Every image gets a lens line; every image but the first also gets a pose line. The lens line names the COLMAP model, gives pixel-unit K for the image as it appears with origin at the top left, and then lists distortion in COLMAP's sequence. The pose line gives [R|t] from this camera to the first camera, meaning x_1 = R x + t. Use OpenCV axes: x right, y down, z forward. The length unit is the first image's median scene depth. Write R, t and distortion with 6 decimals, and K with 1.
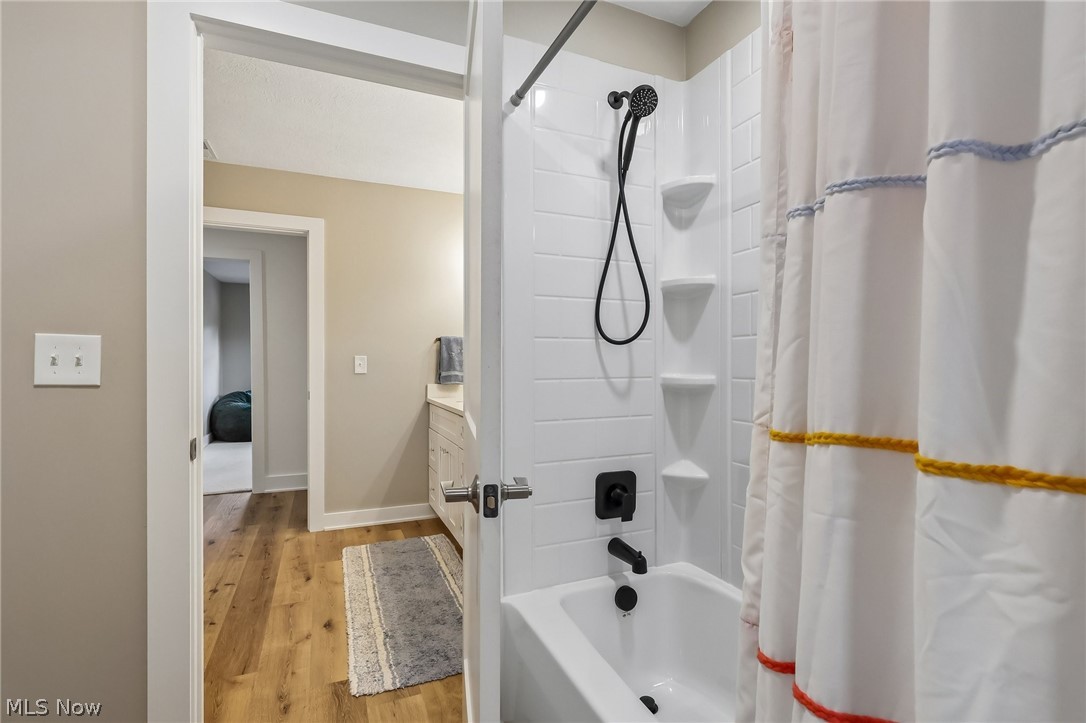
lens RADIAL K [[504.0, 0, 543.0], [0, 504.0, 361.5], [0, 0, 1]] dist [-0.000580, 0.000042]
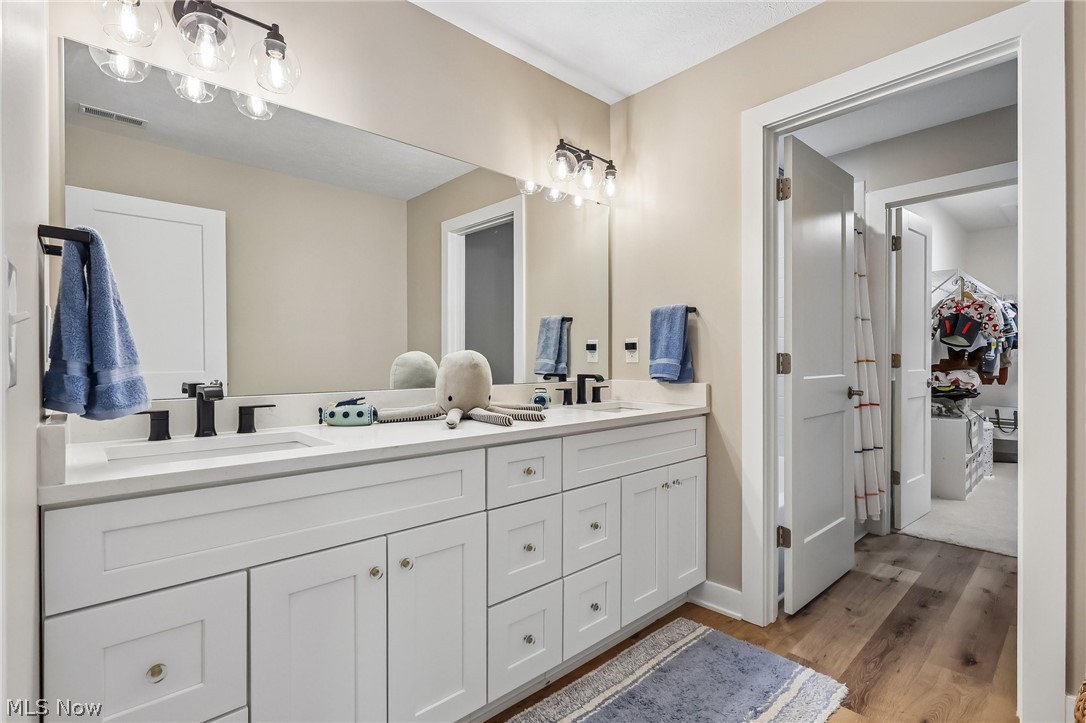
lens RADIAL K [[504.0, 0, 543.0], [0, 504.0, 361.5], [0, 0, 1]] dist [-0.000580, 0.000042]
pose [[-0.320346, -0.002786, 0.947296, -1.095912], [0.005250, 0.999975, 0.004716, 0.033937], [-0.947286, 0.006484, -0.320324, 1.849218]]
